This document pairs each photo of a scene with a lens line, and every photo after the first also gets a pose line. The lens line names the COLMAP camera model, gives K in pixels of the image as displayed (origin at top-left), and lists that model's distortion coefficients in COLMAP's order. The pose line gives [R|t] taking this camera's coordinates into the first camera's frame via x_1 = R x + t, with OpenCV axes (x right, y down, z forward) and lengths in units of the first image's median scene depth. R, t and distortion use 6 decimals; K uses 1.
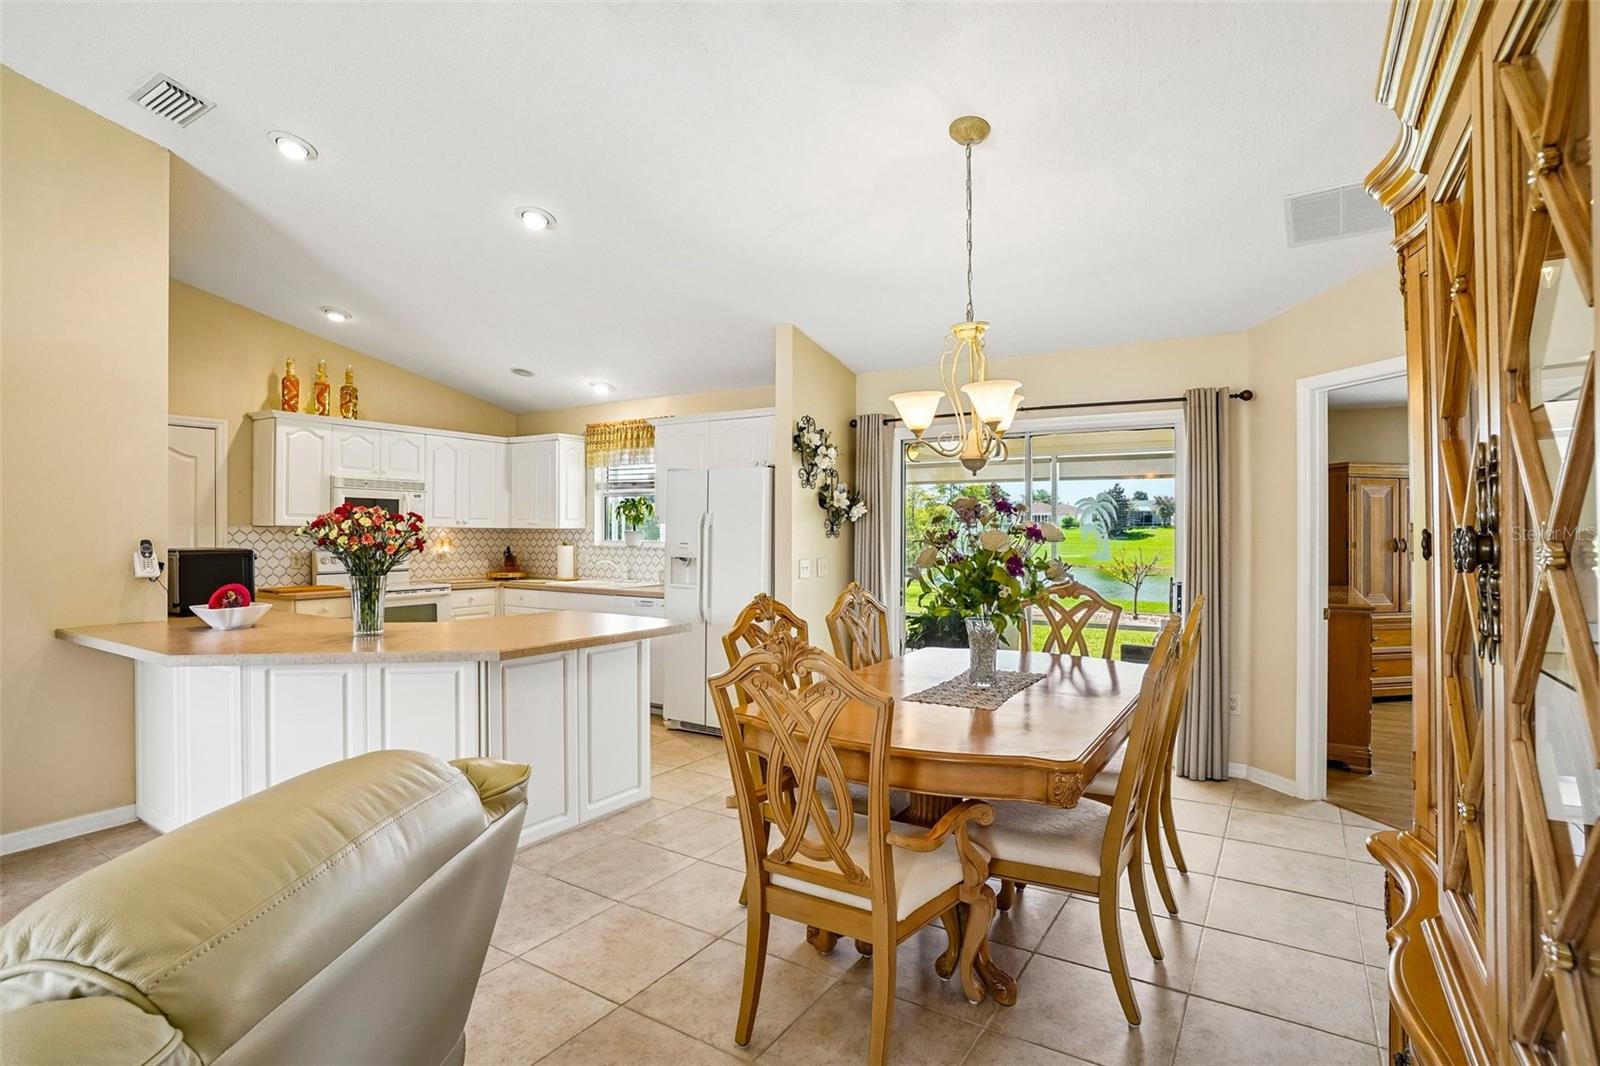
lens RADIAL K [[799.3, 0, 795.0], [0, 799.3, 536.5], [0, 0, 1]] dist [-0.070959, 0.033503]
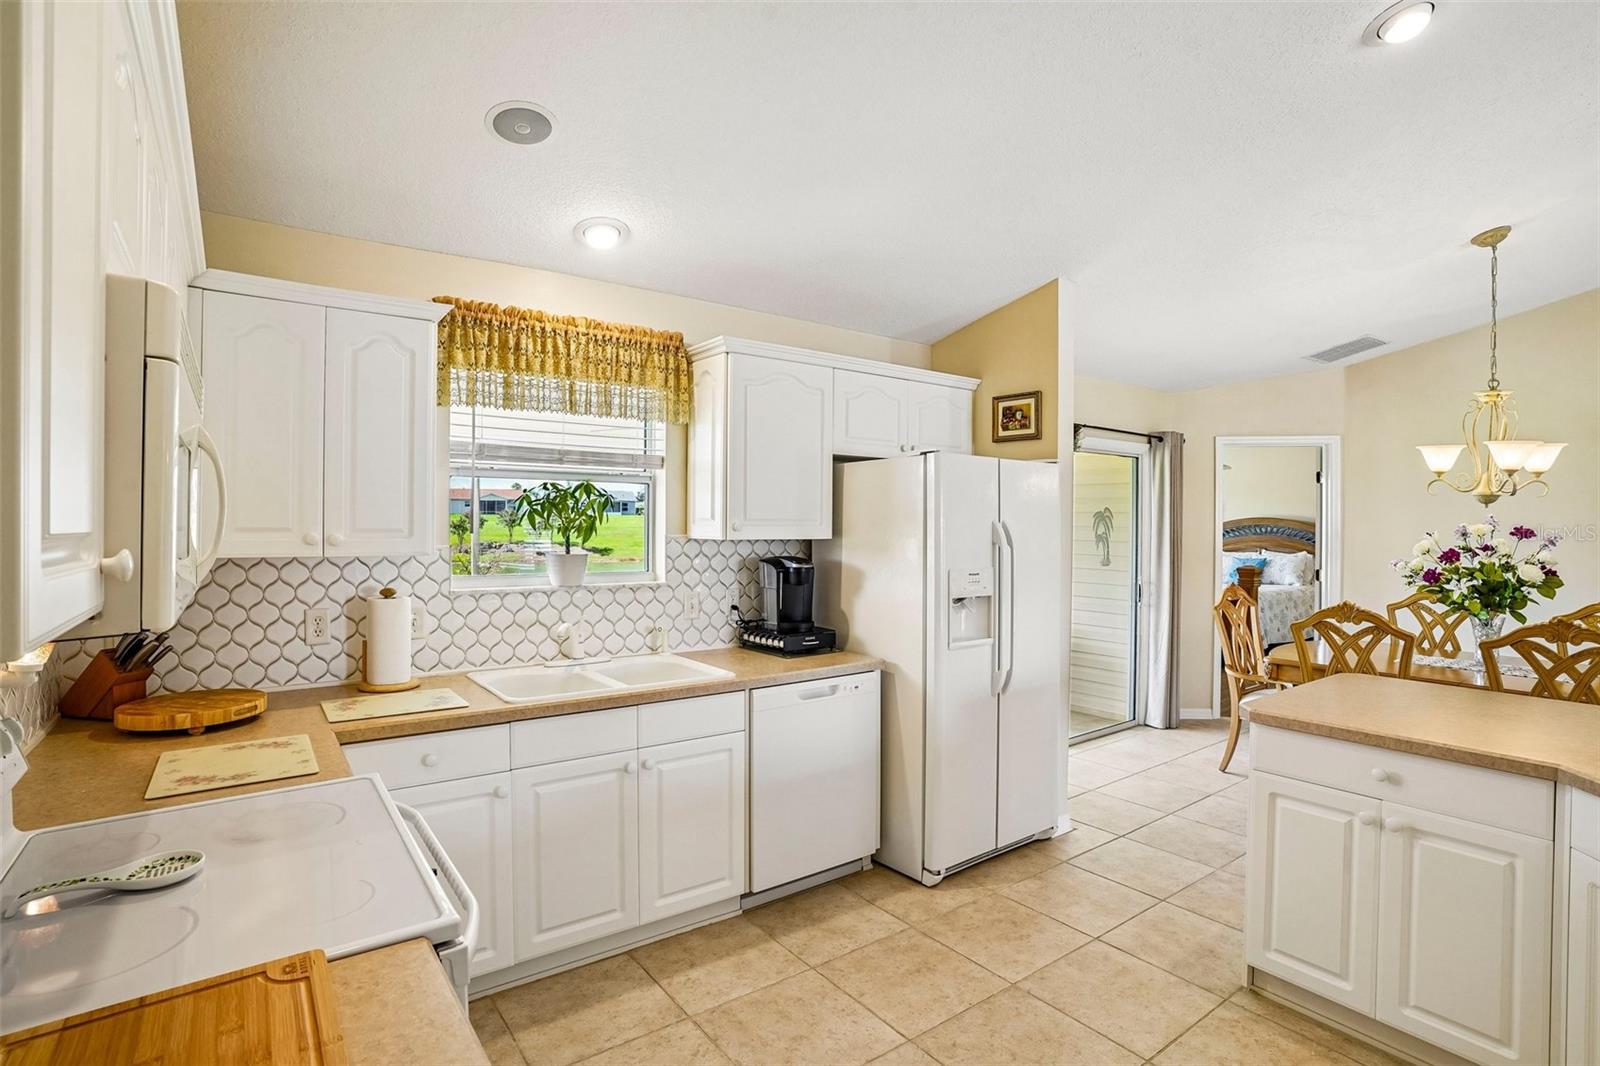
lens RADIAL K [[788.3, 0, 798.2], [0, 788.3, 537.5], [0, 0, 1]] dist [-0.082817, 0.041791]
pose [[0.358987, -0.020126, 0.933125, -0.675360], [0.003867, 0.999791, 0.020077, -0.029038], [-0.933334, -0.003599, 0.358990, 0.818096]]
